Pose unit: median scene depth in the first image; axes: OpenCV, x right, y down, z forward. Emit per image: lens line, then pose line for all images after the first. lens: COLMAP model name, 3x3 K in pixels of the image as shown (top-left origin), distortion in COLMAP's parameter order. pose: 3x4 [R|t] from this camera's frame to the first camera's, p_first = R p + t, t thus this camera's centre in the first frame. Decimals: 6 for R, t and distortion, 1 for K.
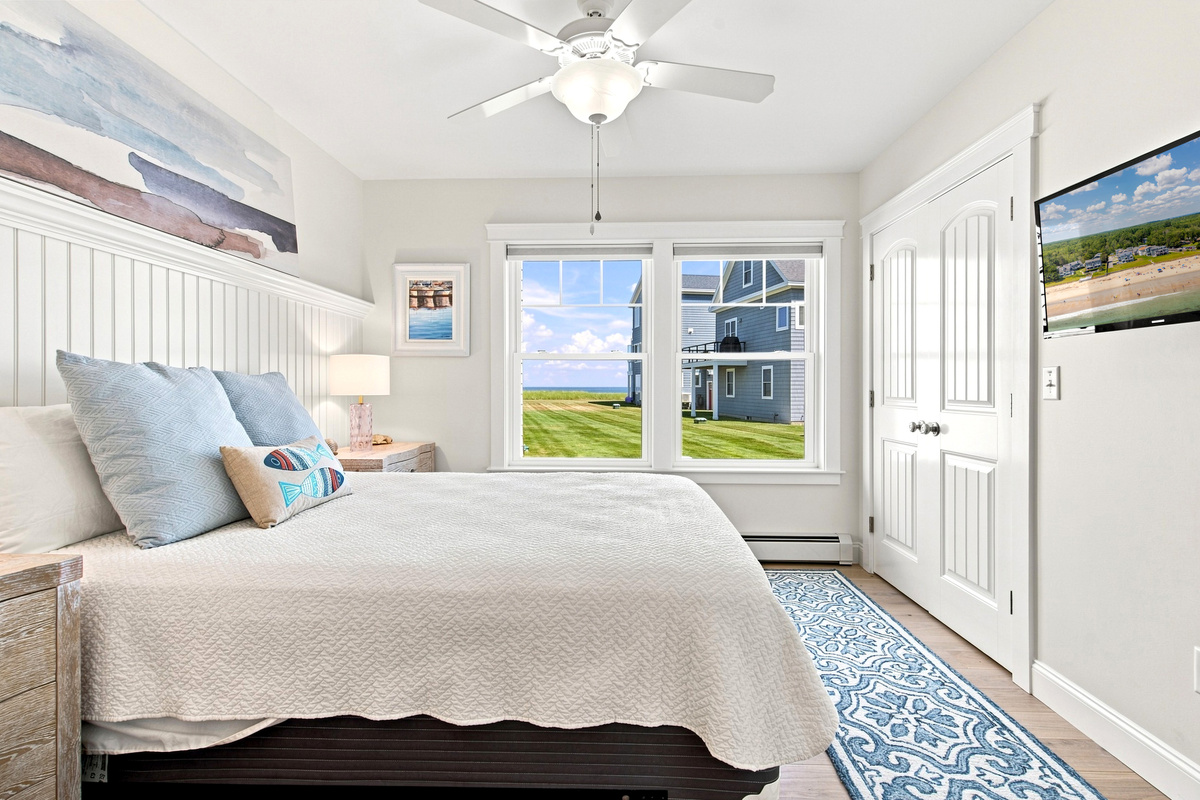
lens RADIAL K [[546.3, 0, 605.5], [0, 546.3, 390.2], [0, 0, 1]] dist [0.003638, -0.000506]
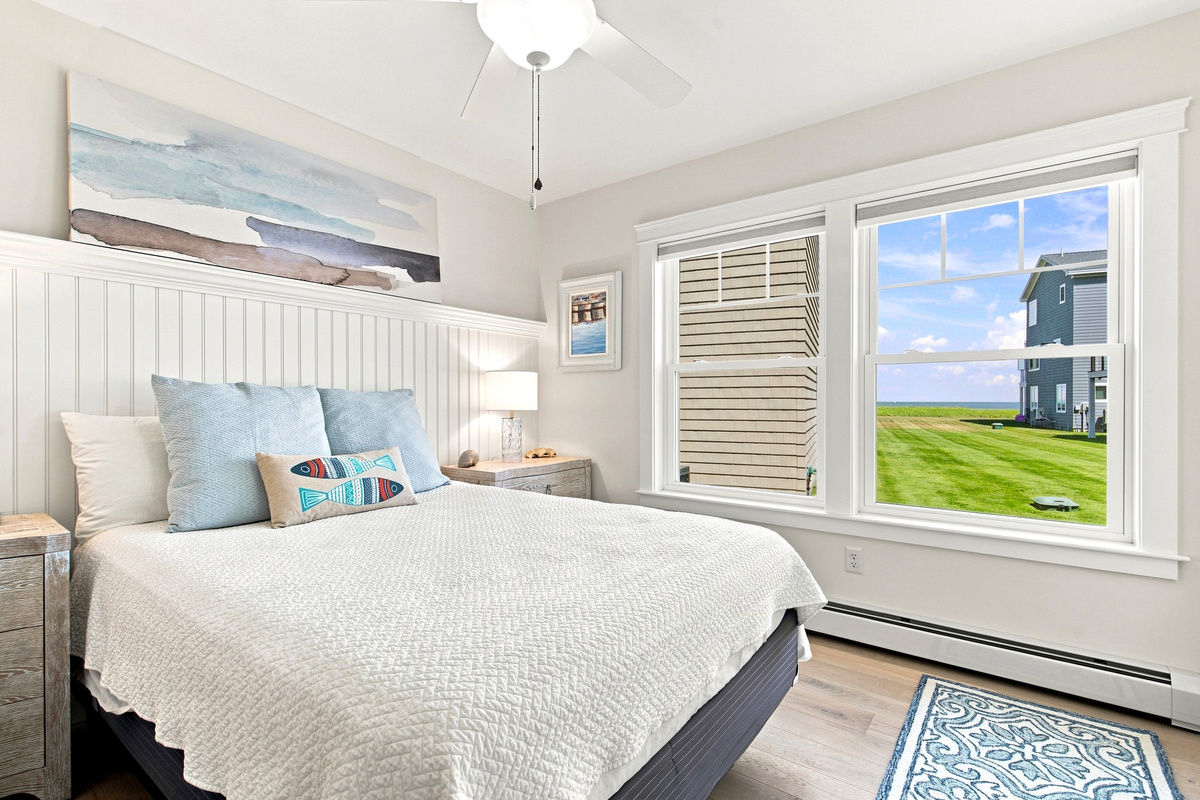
lens RADIAL K [[546.3, 0, 602.2], [0, 546.3, 405.4], [0, 0, 1]] dist [0.003638, -0.000506]
pose [[0.821654, 0.005015, -0.569965, 0.581933], [-0.004888, 0.999987, 0.001753, -0.005030], [0.569966, 0.001346, 0.821667, 0.469167]]
